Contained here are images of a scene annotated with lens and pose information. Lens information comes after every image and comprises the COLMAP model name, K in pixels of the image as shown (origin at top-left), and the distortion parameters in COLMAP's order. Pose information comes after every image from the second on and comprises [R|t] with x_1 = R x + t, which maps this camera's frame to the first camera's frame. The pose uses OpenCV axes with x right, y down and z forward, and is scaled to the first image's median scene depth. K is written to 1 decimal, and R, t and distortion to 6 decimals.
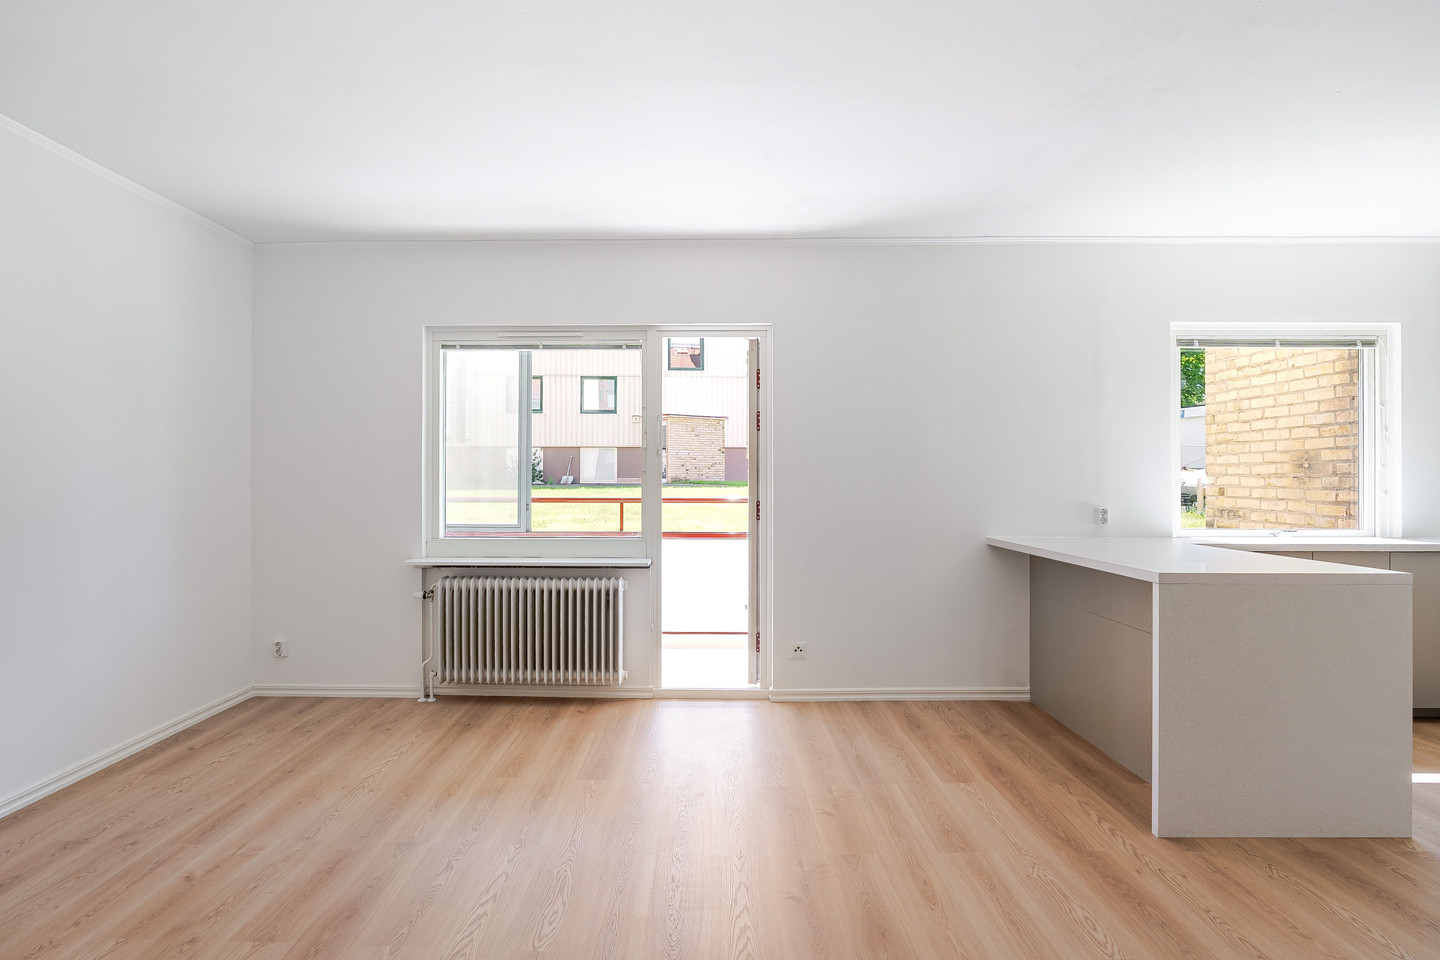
lens RADIAL K [[793.5, 0, 717.0], [0, 793.5, 475.9], [0, 0, 1]] dist [-0.025091, 0.002439]
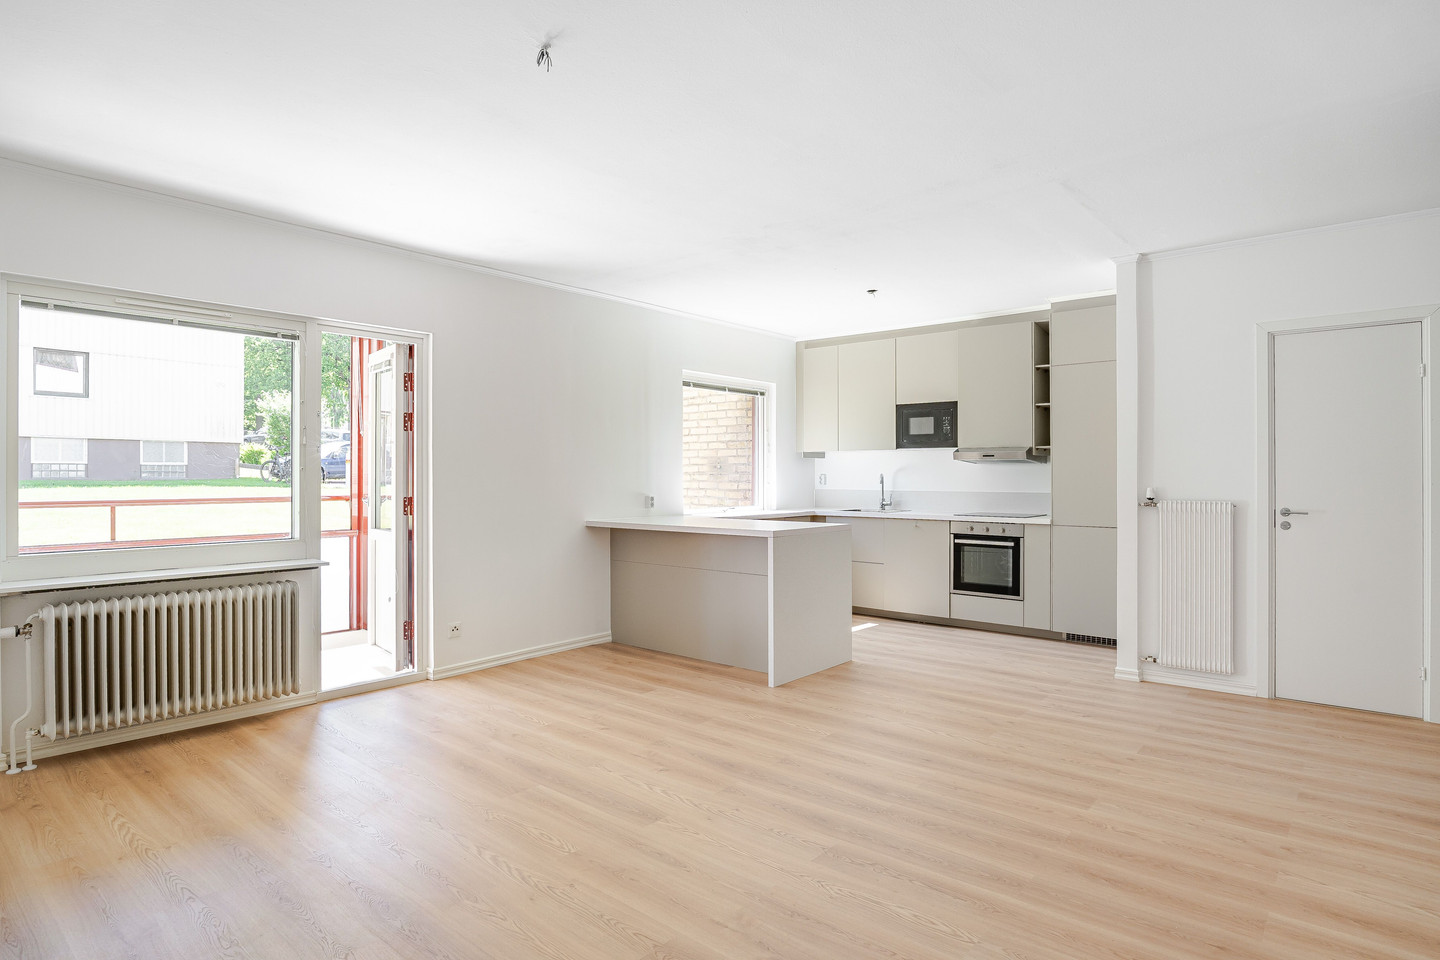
lens RADIAL K [[793.5, 0, 716.8], [0, 793.5, 471.7], [0, 0, 1]] dist [-0.025091, 0.002439]
pose [[0.627668, 0.001881, 0.778479, -0.523360], [-0.000124, 0.999997, -0.002317, 0.000079], [-0.778481, 0.001358, 0.627666, 0.014001]]
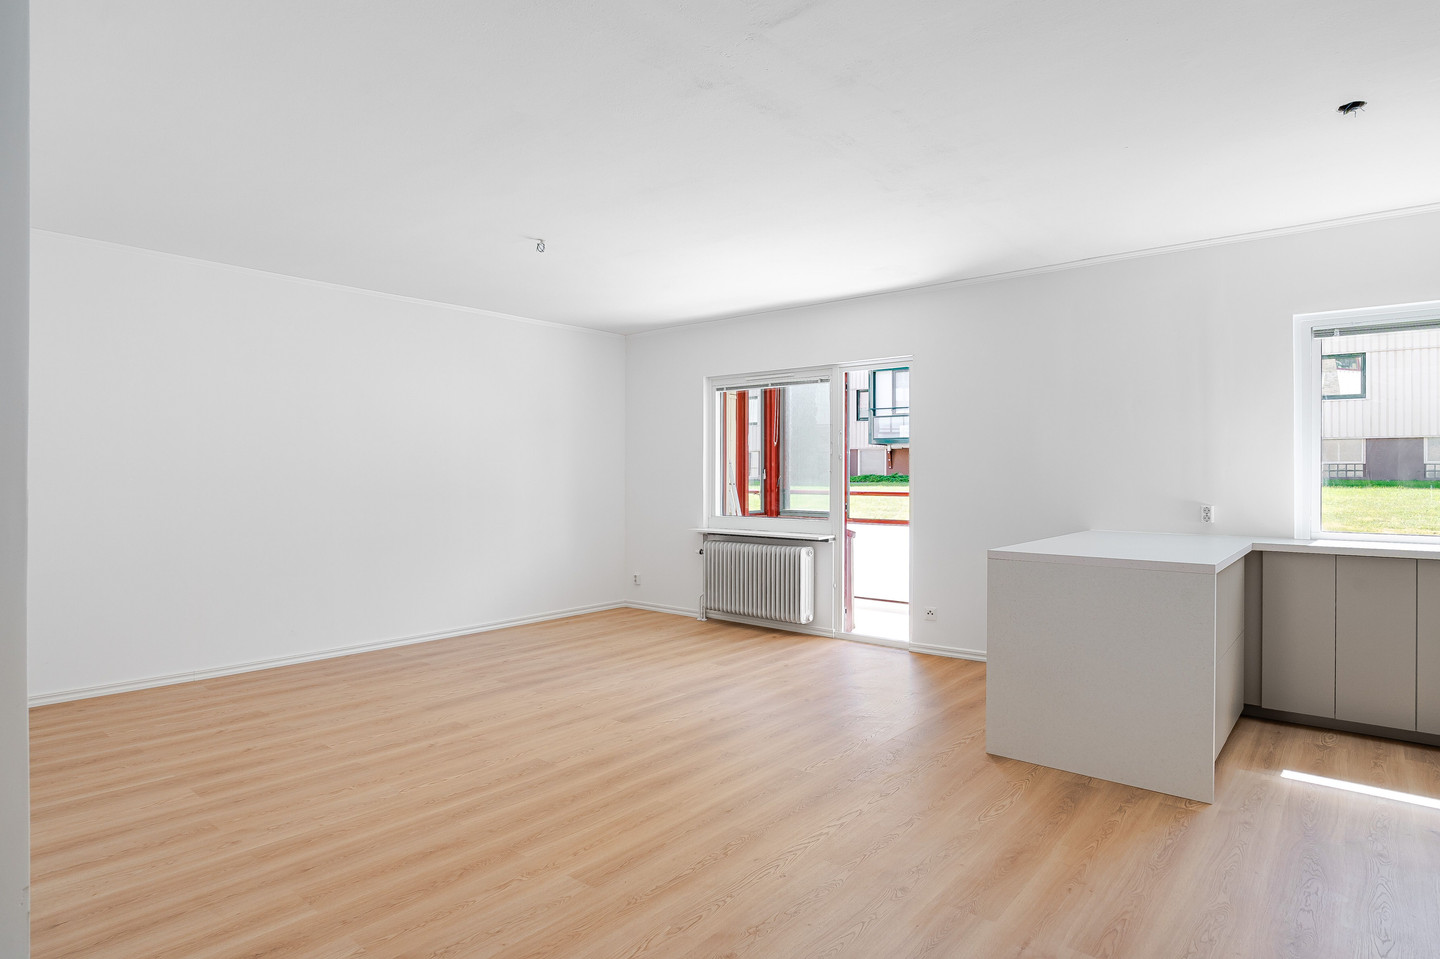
lens RADIAL K [[793.5, 0, 718.6], [0, 793.5, 473.2], [0, 0, 1]] dist [-0.025091, 0.002439]
pose [[0.775754, -0.000839, -0.631035, 0.623982], [0.000787, 1.000000, -0.000362, -0.002465], [0.631035, -0.000215, 0.775754, -0.179785]]
